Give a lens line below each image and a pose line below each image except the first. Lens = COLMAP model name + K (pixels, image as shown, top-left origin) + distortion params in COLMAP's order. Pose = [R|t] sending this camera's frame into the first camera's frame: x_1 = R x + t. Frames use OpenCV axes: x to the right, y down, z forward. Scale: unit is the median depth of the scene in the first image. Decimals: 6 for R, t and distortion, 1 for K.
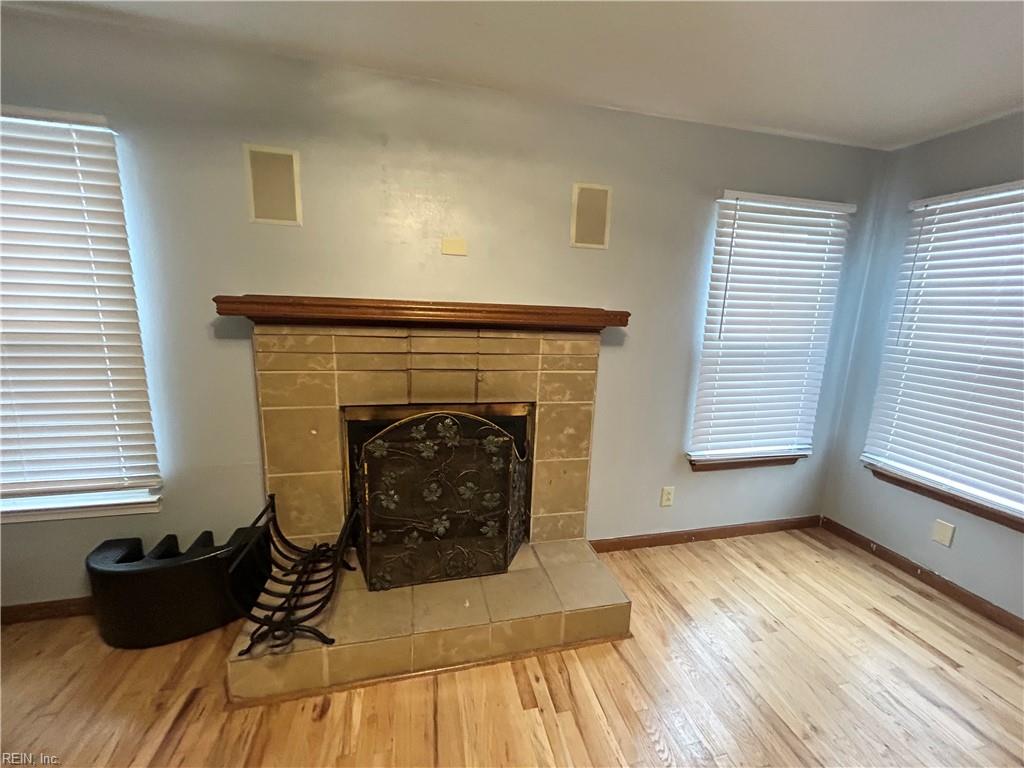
lens RADIAL K [[412.3, 0, 508.3], [0, 412.3, 386.1], [0, 0, 1]] dist [-0.002602, 0.000976]
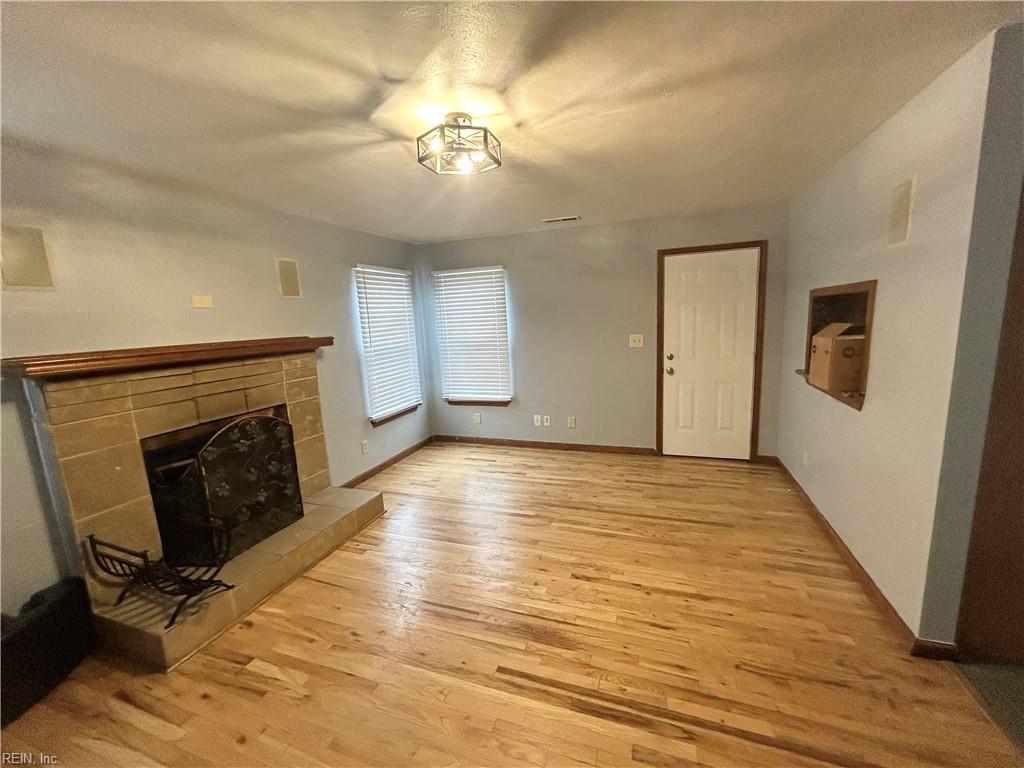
lens RADIAL K [[412.3, 0, 515.2], [0, 412.3, 383.1], [0, 0, 1]] dist [-0.002602, 0.000976]
pose [[0.540896, -0.193774, 0.818464, -0.688540], [0.223682, 0.971197, 0.082110, 0.031181], [-0.810801, 0.138663, 0.568661, -0.513334]]
